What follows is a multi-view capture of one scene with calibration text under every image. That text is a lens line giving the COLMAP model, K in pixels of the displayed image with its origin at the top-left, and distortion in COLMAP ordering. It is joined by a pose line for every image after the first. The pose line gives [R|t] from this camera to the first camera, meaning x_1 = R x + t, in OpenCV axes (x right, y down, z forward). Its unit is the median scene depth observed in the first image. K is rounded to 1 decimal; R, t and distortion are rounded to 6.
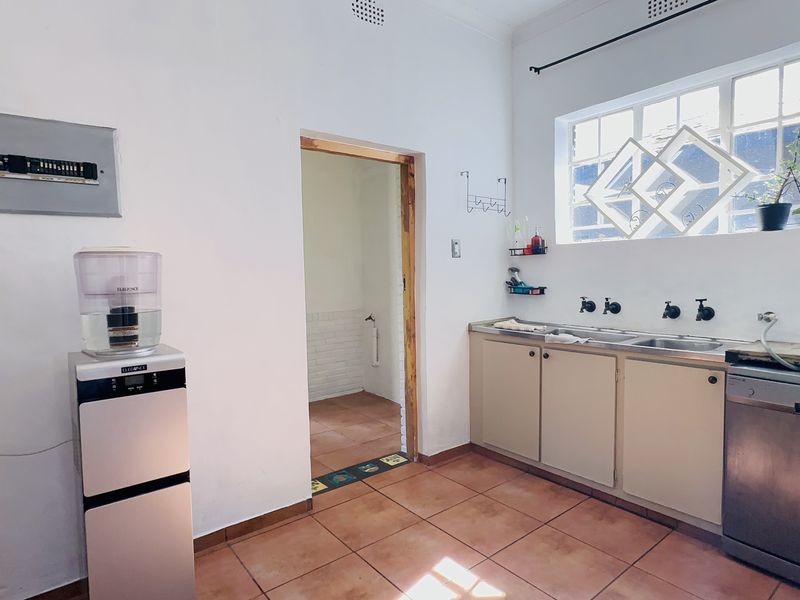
lens RADIAL K [[467.9, 0, 393.5], [0, 467.9, 295.4], [0, 0, 1]] dist [0.002909, 0.002037]
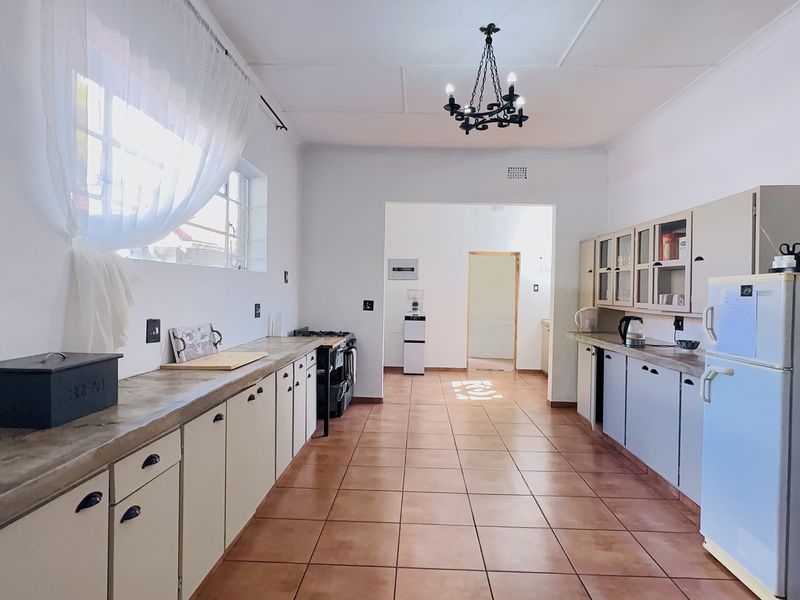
lens RADIAL K [[467.9, 0, 400.6], [0, 467.9, 298.7], [0, 0, 1]] dist [0.002909, 0.002037]
pose [[0.762413, 0.041184, -0.645779, 2.126951], [-0.065990, 0.997718, -0.014280, 0.067990], [0.643717, 0.053503, 0.763391, -2.415906]]
